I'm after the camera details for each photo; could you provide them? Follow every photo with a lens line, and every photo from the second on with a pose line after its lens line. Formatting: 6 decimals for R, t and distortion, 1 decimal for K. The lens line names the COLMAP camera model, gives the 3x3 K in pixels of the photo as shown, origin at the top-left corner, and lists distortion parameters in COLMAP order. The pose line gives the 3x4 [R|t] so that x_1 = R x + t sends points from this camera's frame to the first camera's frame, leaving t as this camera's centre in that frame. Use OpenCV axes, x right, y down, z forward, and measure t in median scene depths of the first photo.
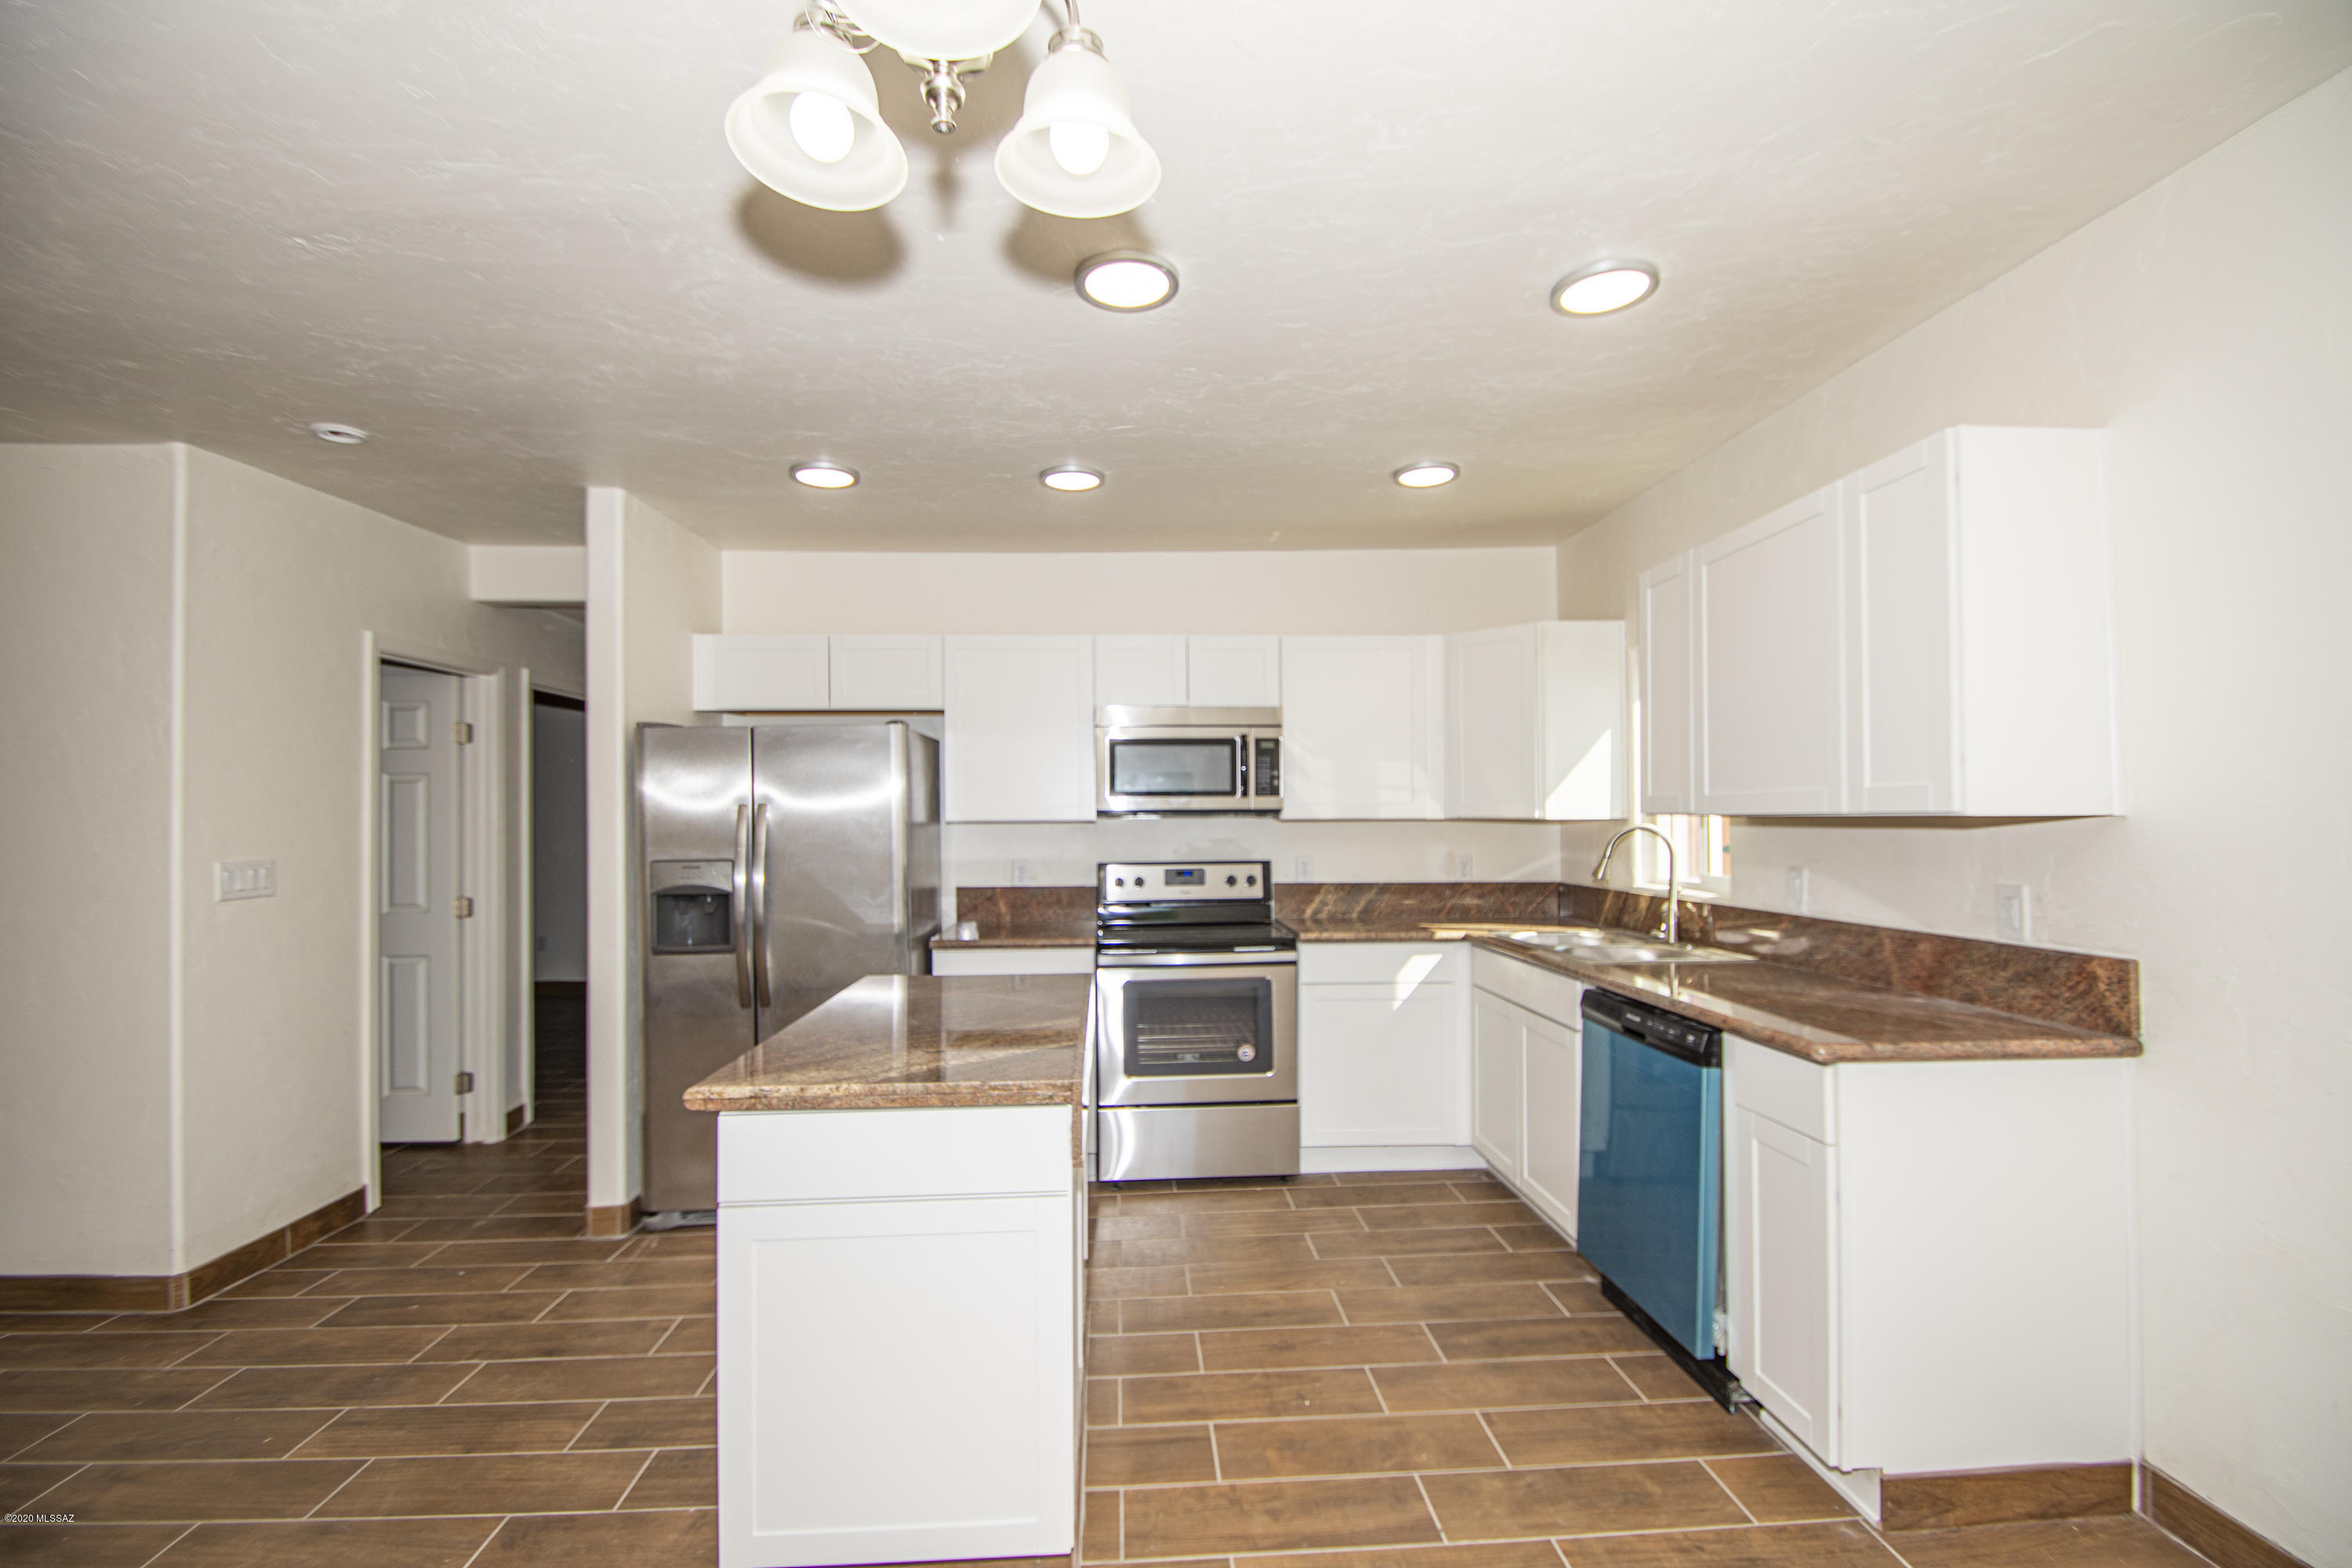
lens RADIAL K [[1020.3, 0, 1170.7], [0, 1020.3, 808.0], [0, 0, 1]] dist [0.007499, -0.010568]
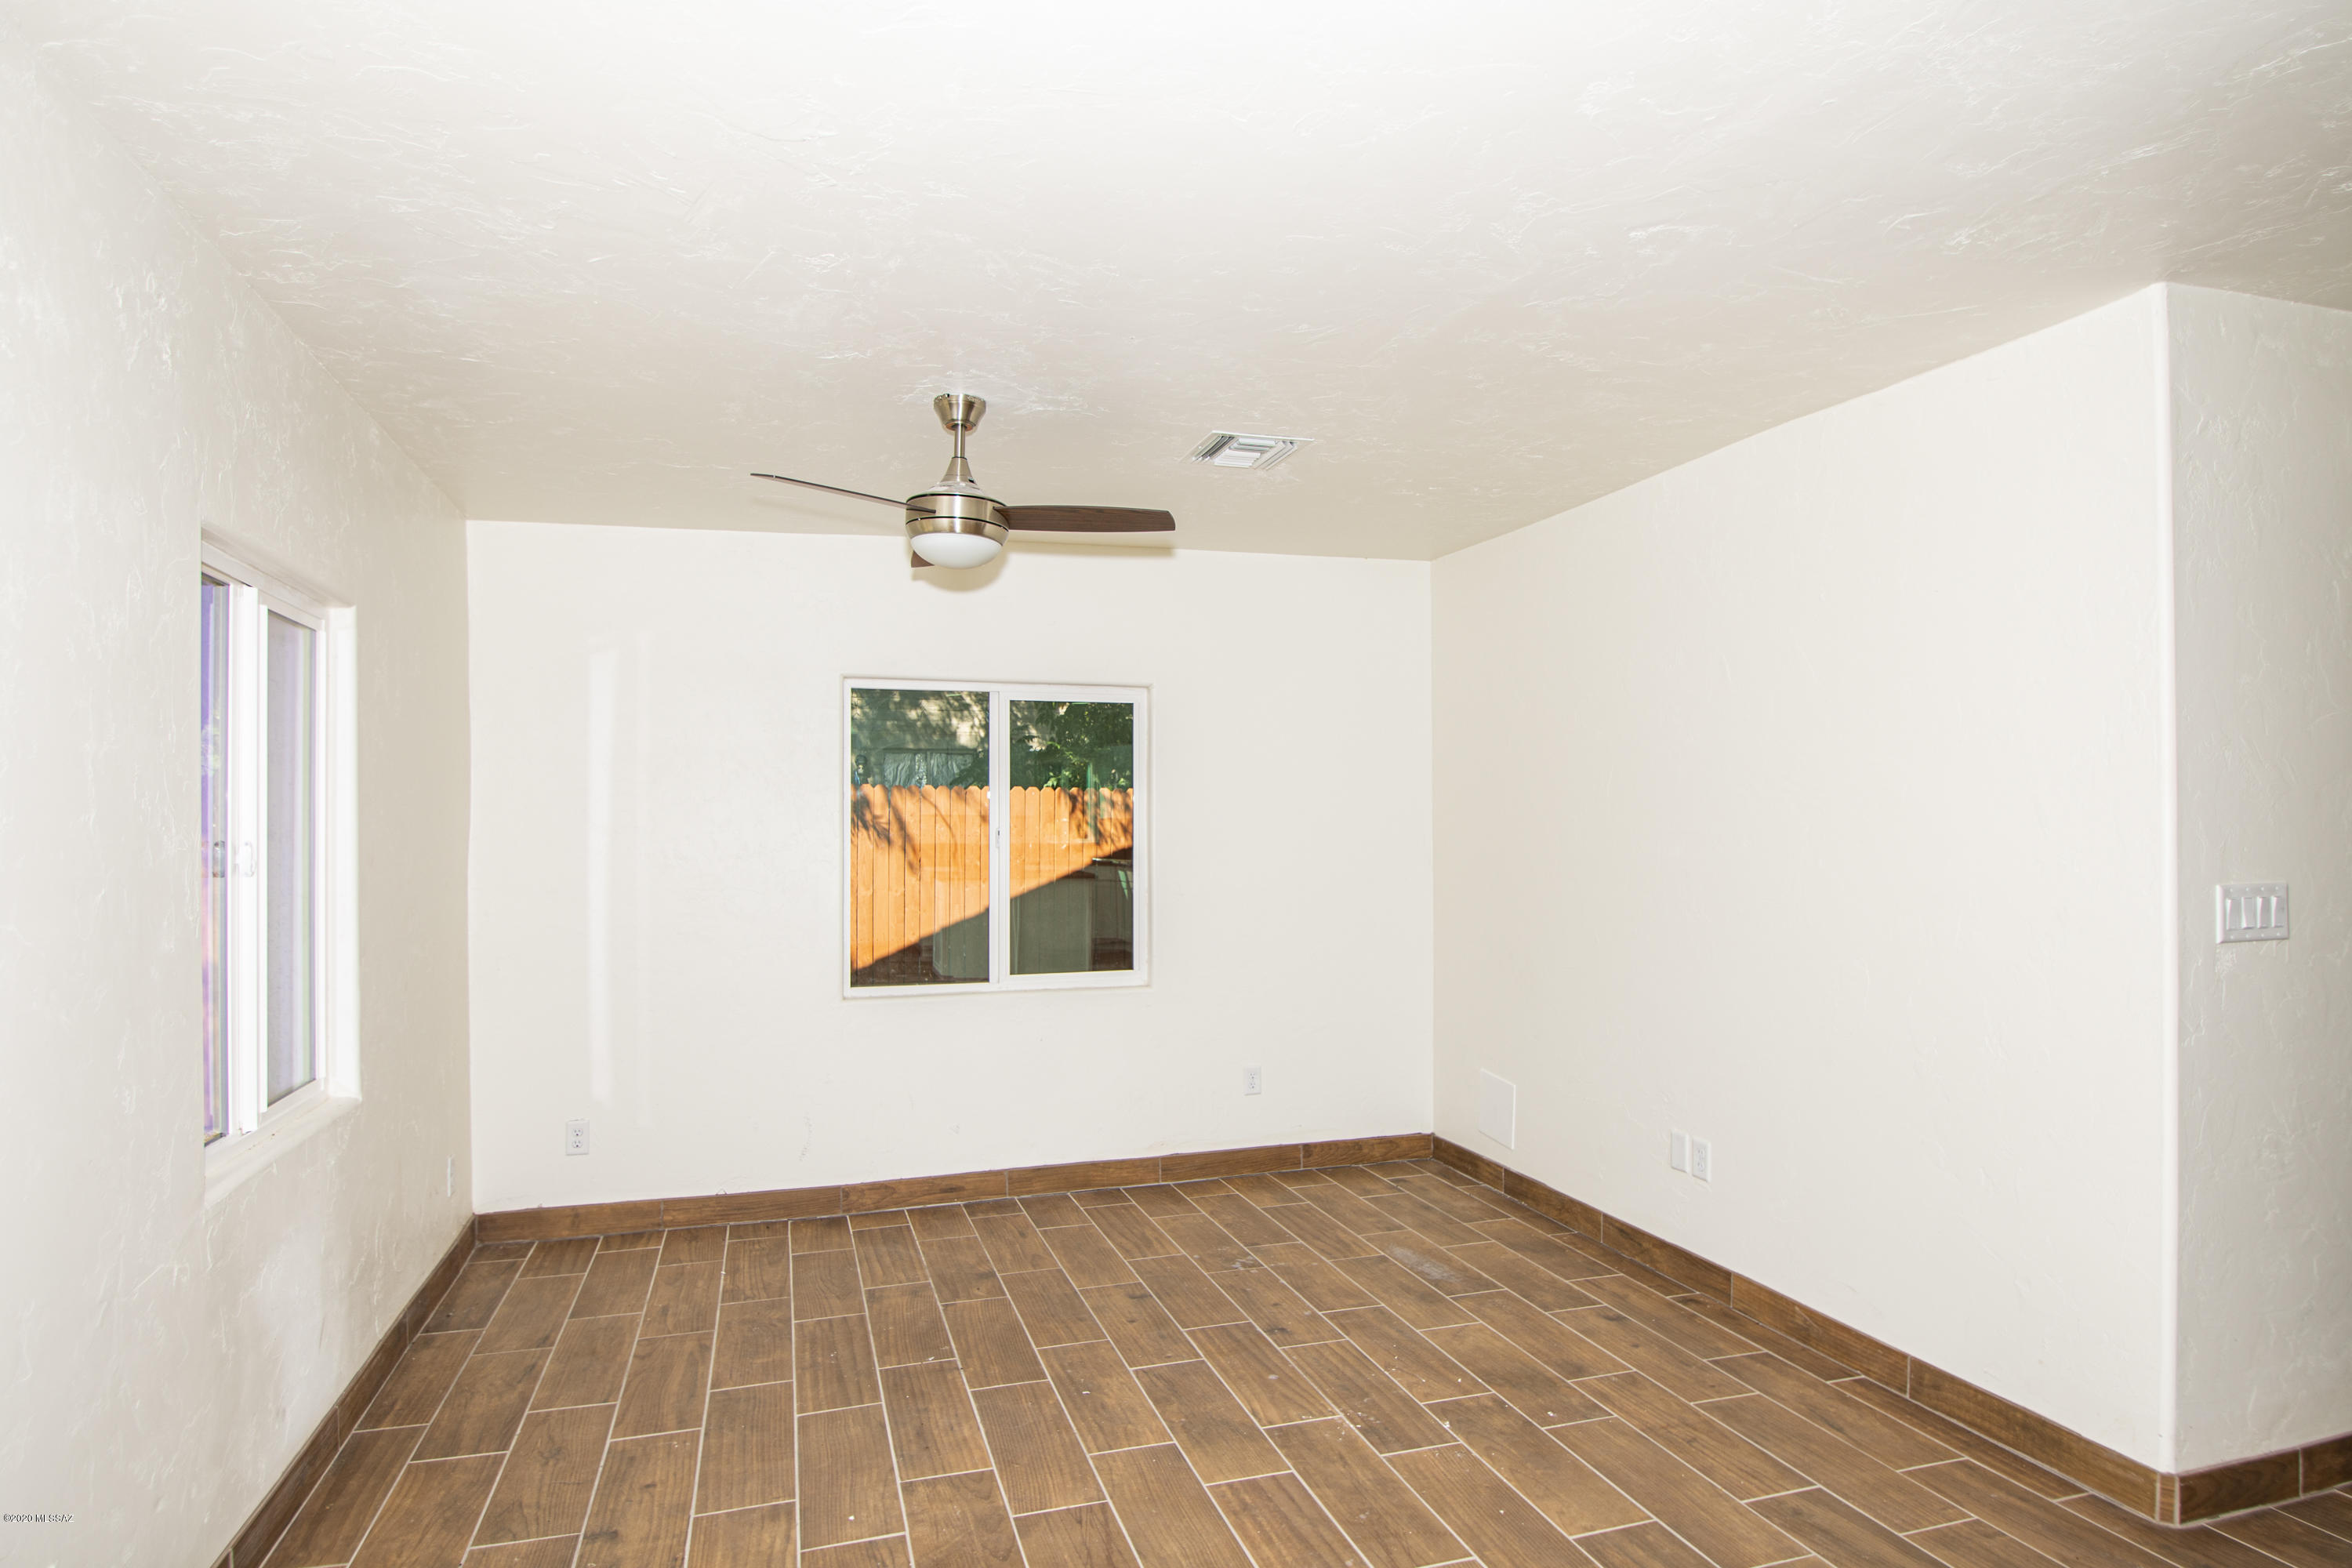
lens RADIAL K [[1302.9, 0, 1180.0], [0, 1302.9, 816.7], [0, 0, 1]] dist [-0.003154, -0.001521]
pose [[0.250001, -0.002087, -0.968243, -0.226082], [0.006894, 0.999976, -0.000375, 0.003422], [0.968221, -0.006582, 0.250010, 0.098637]]
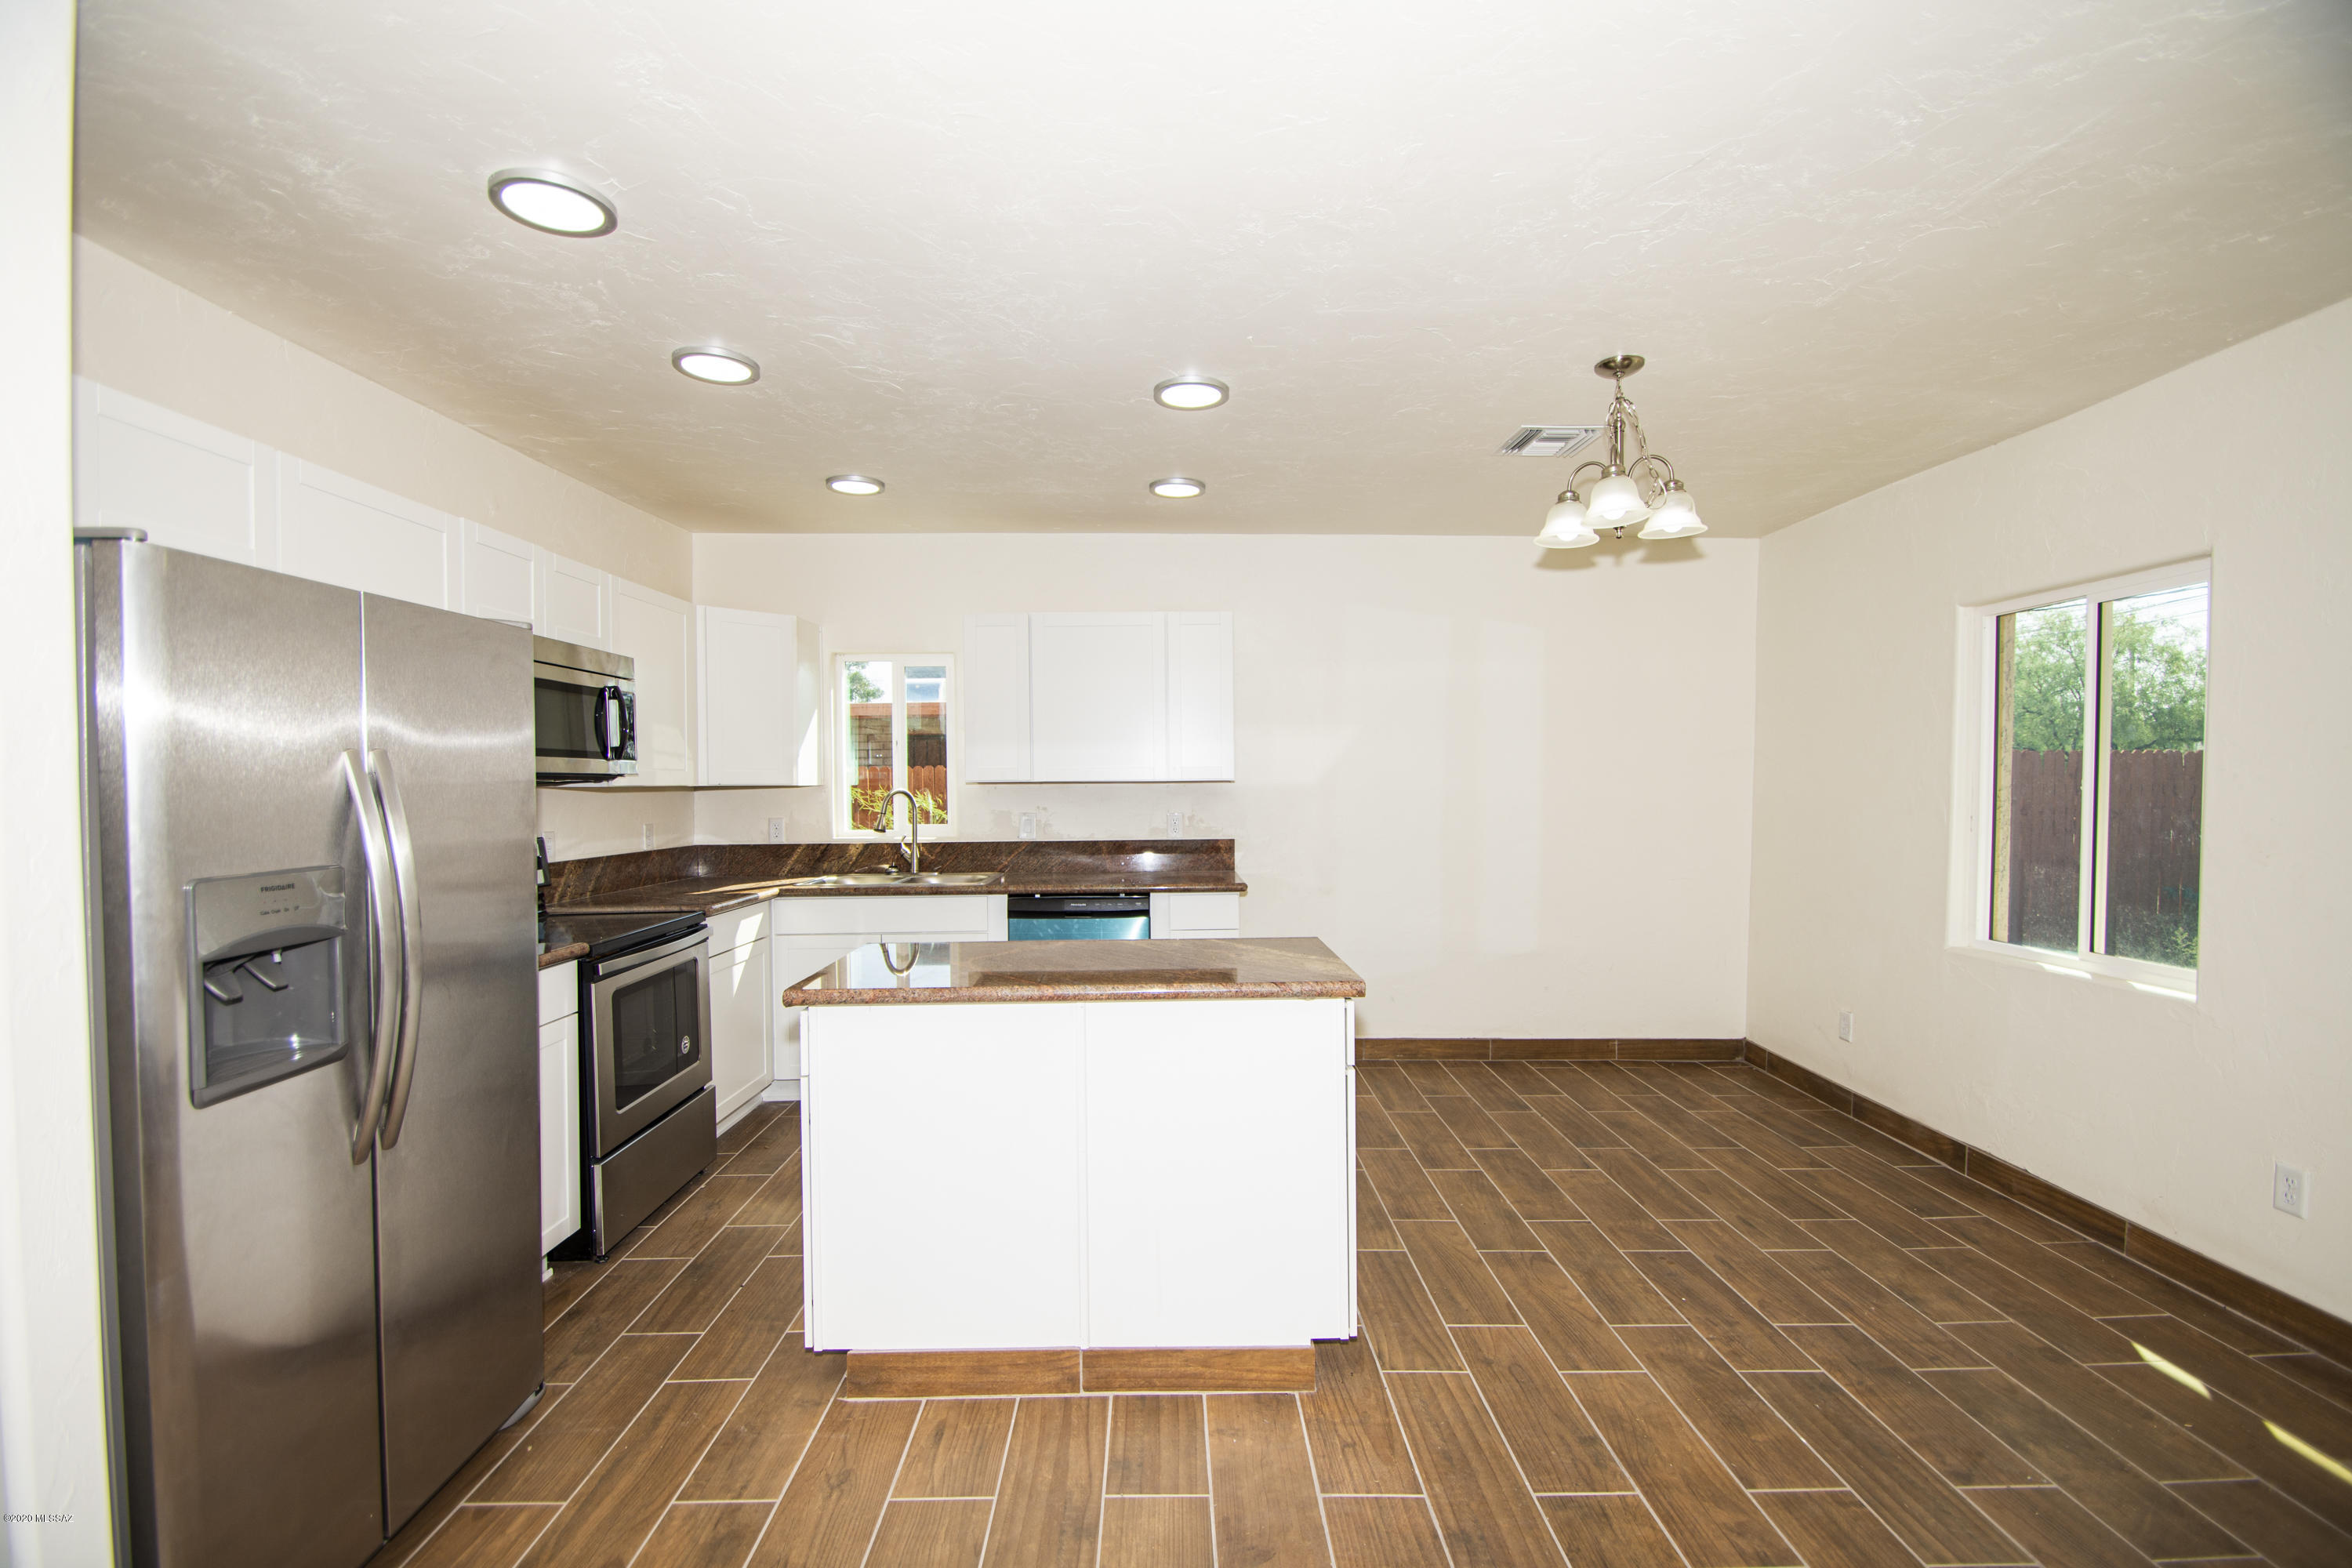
lens RADIAL K [[1028.0, 0, 1151.5], [0, 1028.0, 796.5], [0, 0, 1]] dist [0.008826, -0.018495]
pose [[0.054782, -0.009637, 0.998452, -0.832697], [-0.002414, 0.999949, 0.009783, 0.010715], [-0.998495, -0.002946, 0.054756, 0.552108]]
